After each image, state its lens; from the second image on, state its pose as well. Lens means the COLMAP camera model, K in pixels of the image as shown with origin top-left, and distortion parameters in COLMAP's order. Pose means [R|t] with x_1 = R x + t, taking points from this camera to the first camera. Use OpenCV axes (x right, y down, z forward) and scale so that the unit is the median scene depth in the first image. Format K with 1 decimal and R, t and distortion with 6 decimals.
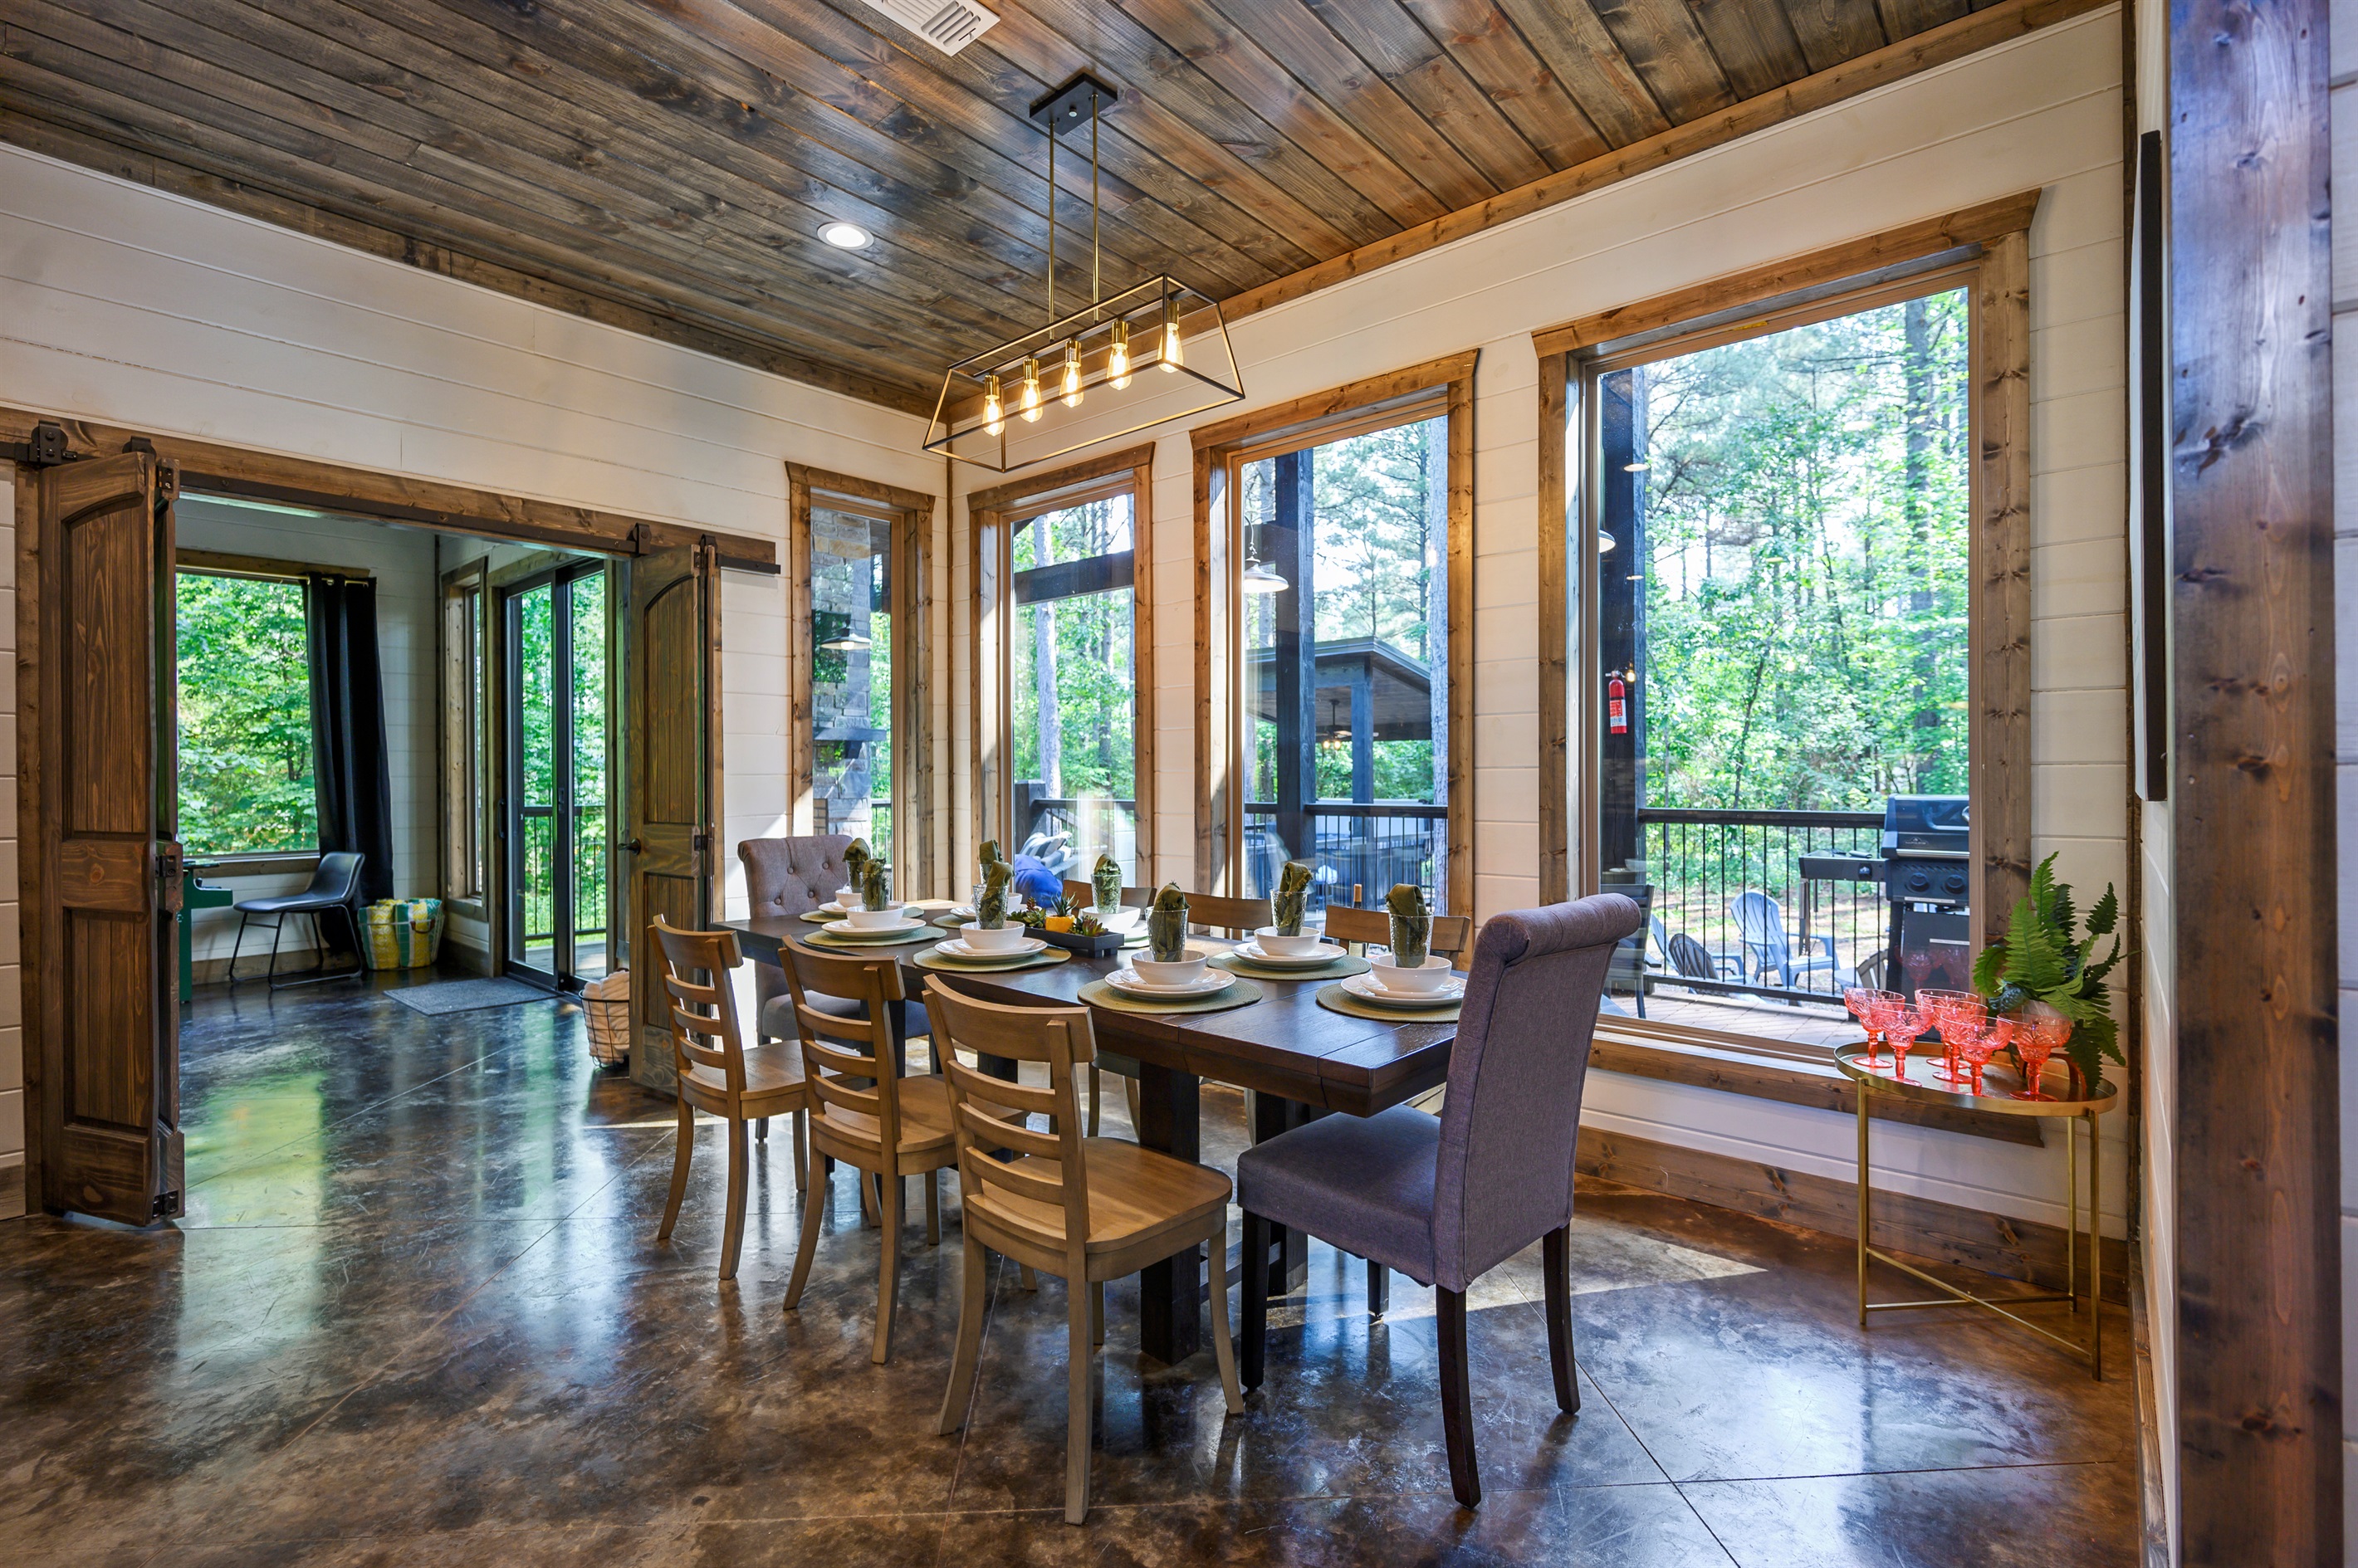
lens RADIAL K [[1051.2, 0, 1175.5], [0, 1051.2, 772.4], [0, 0, 1]] dist [-0.008832, 0.001022]
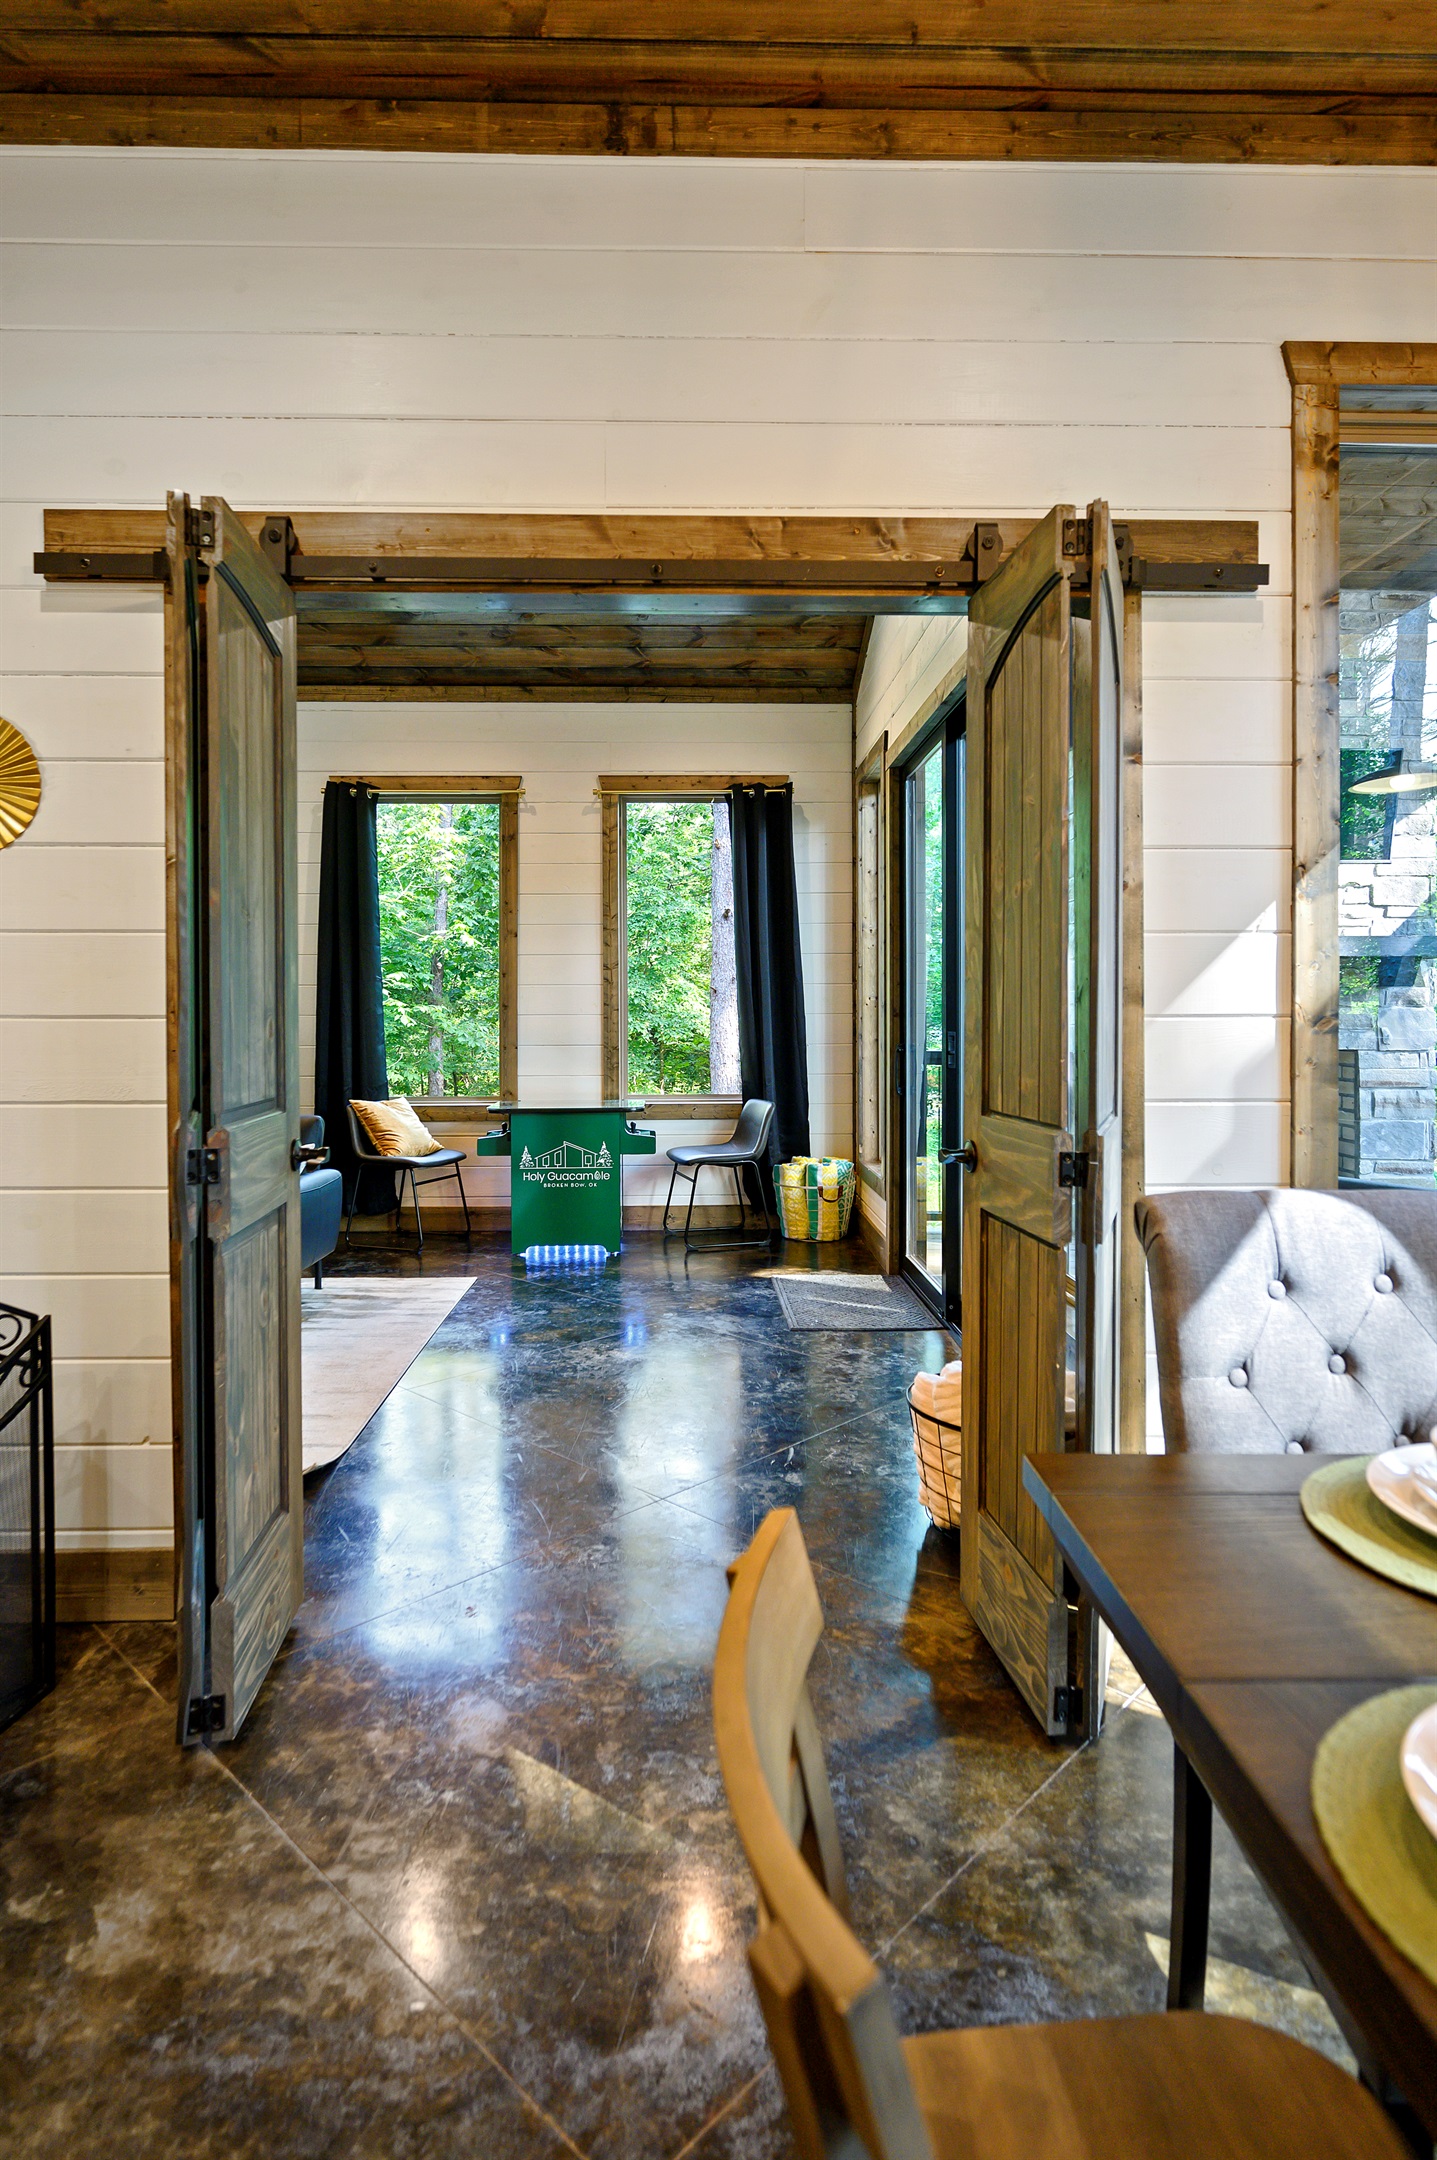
lens RADIAL K [[1157.0, 0, 716.5], [0, 1157.0, 1034.5], [0, 0, 1]] dist [-0.010520, 0.000966]
pose [[0.681240, 0.017826, -0.731843, -0.165332], [-0.000812, 0.999721, 0.023595, -0.002083], [0.732060, -0.015479, 0.681064, 0.468220]]
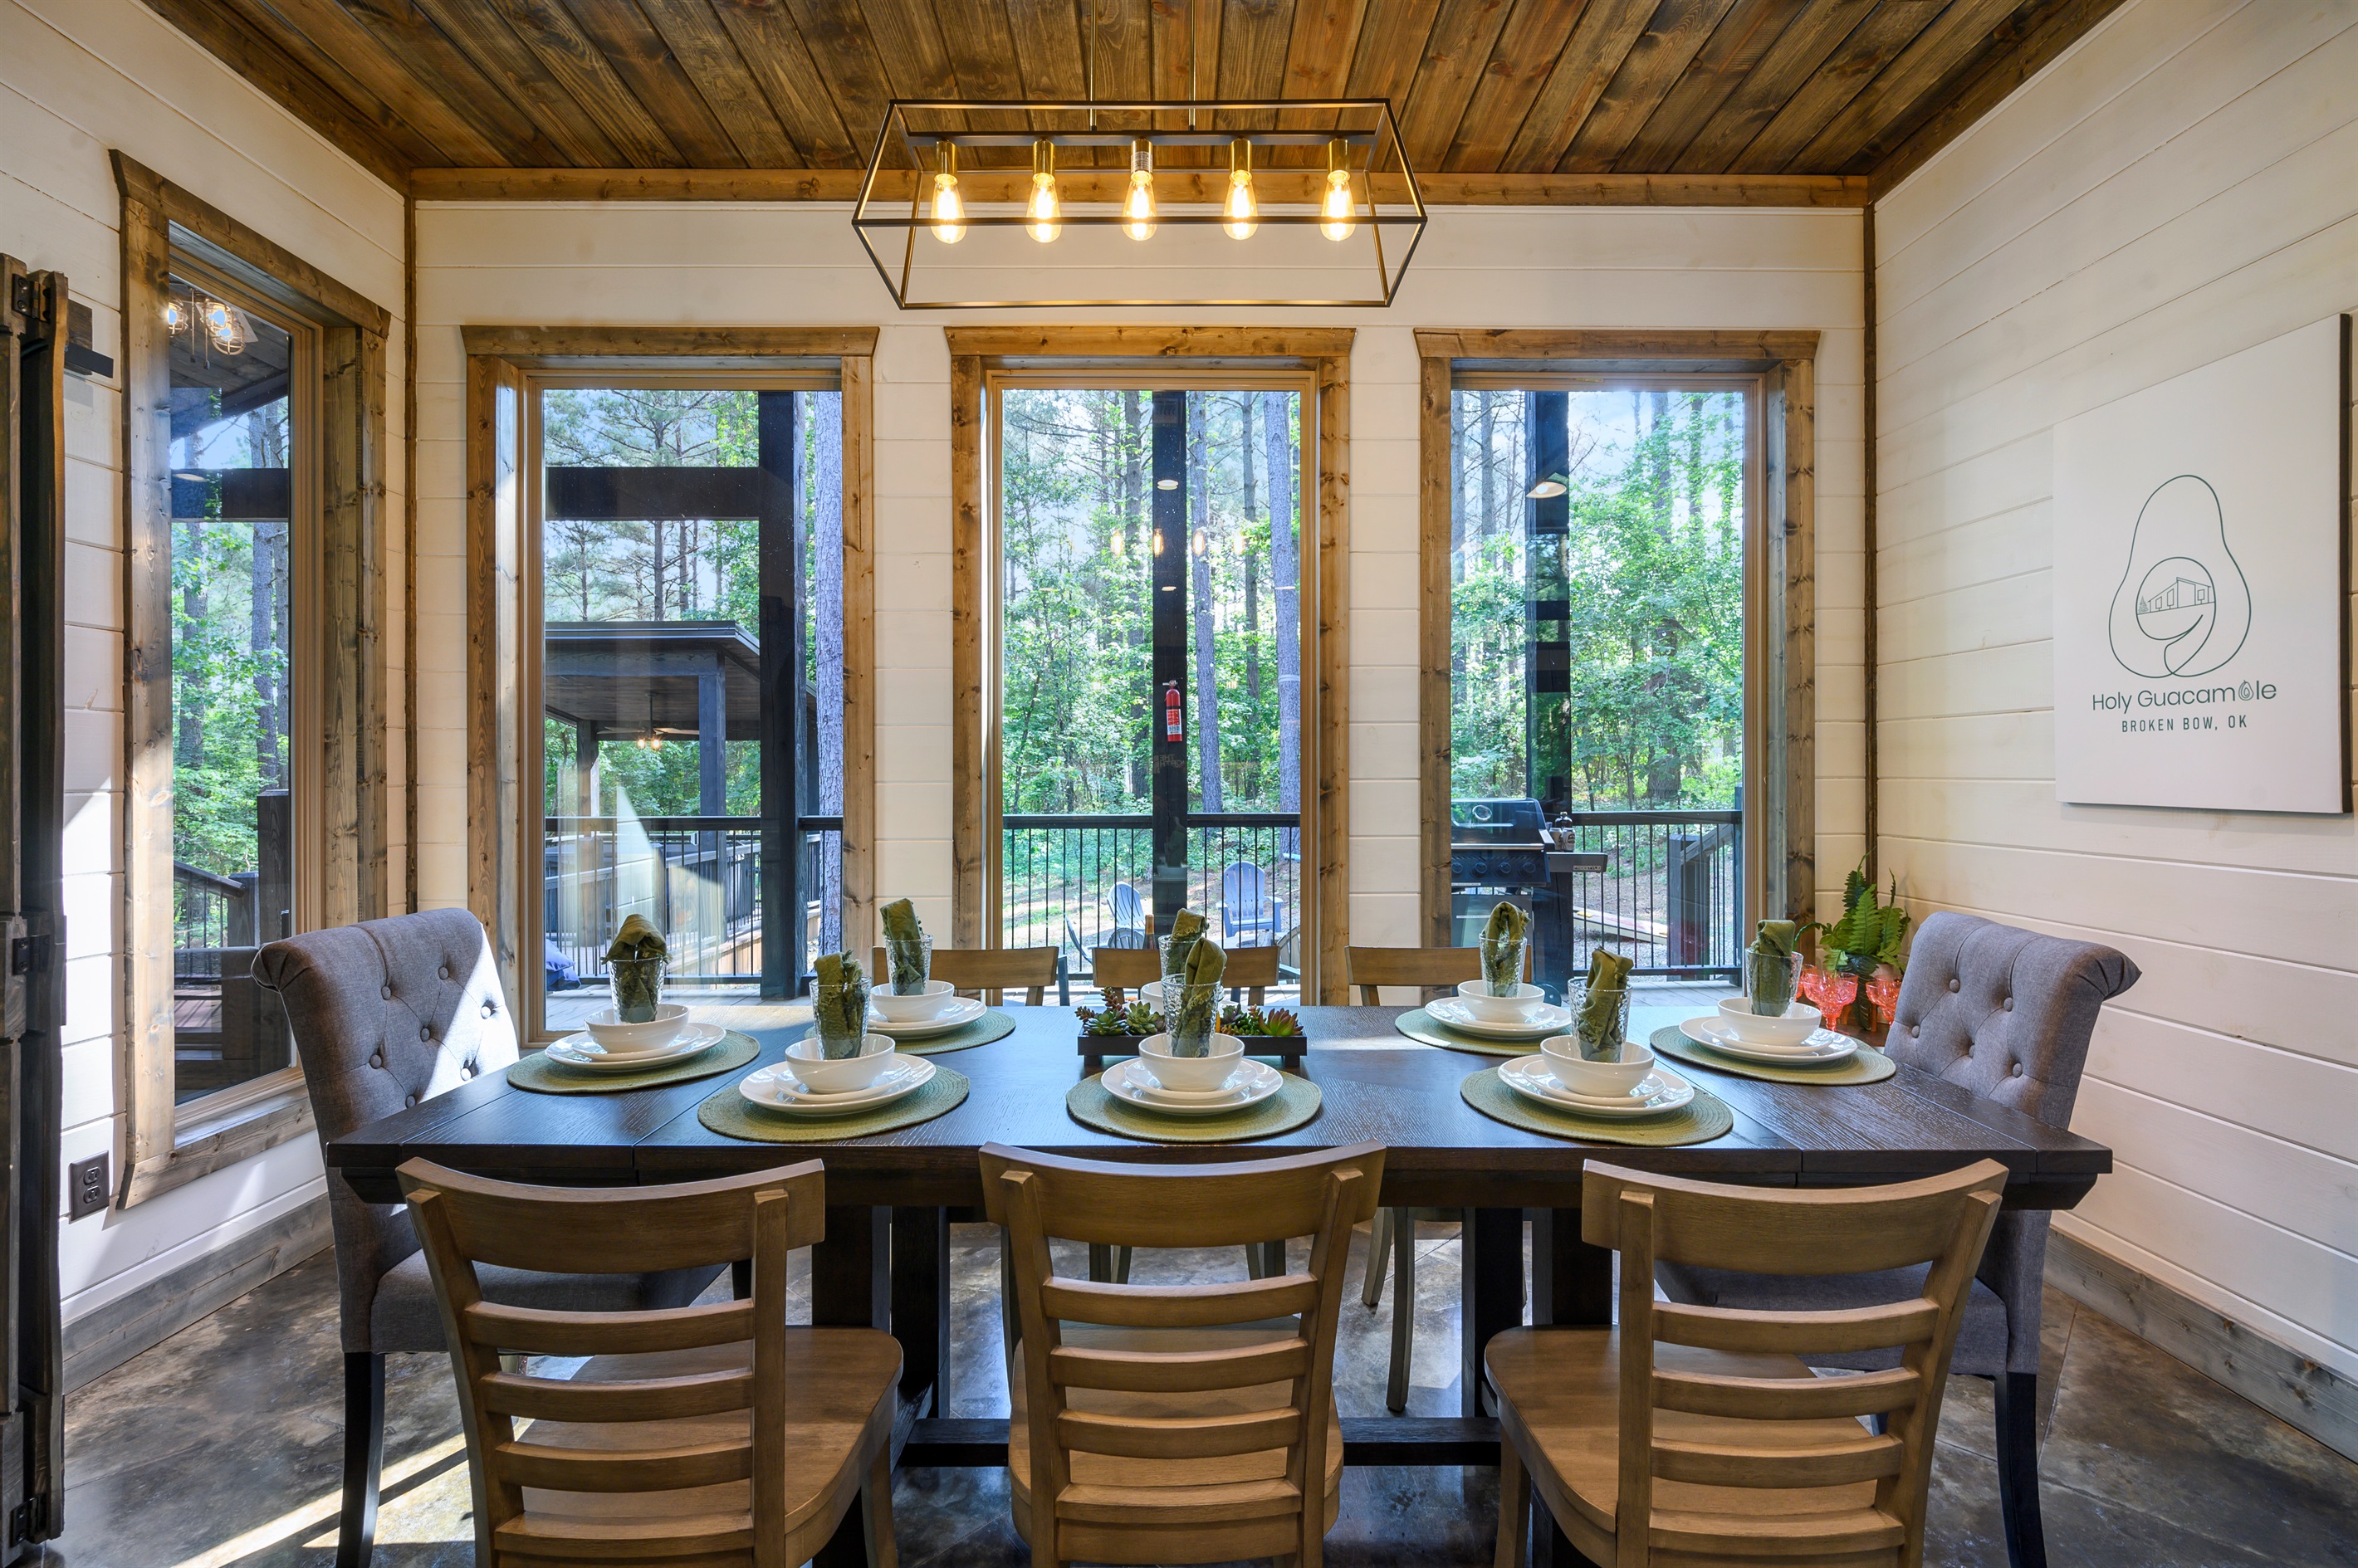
lens RADIAL K [[1051.2, 0, 1178.6], [0, 1051.2, 772.8], [0, 0, 1]] dist [-0.008832, 0.001022]
pose [[0.738111, 0.003156, 0.674672, -0.334266], [-0.000194, 0.999990, -0.004466, -0.004729], [-0.674679, 0.003166, 0.738104, 0.311675]]
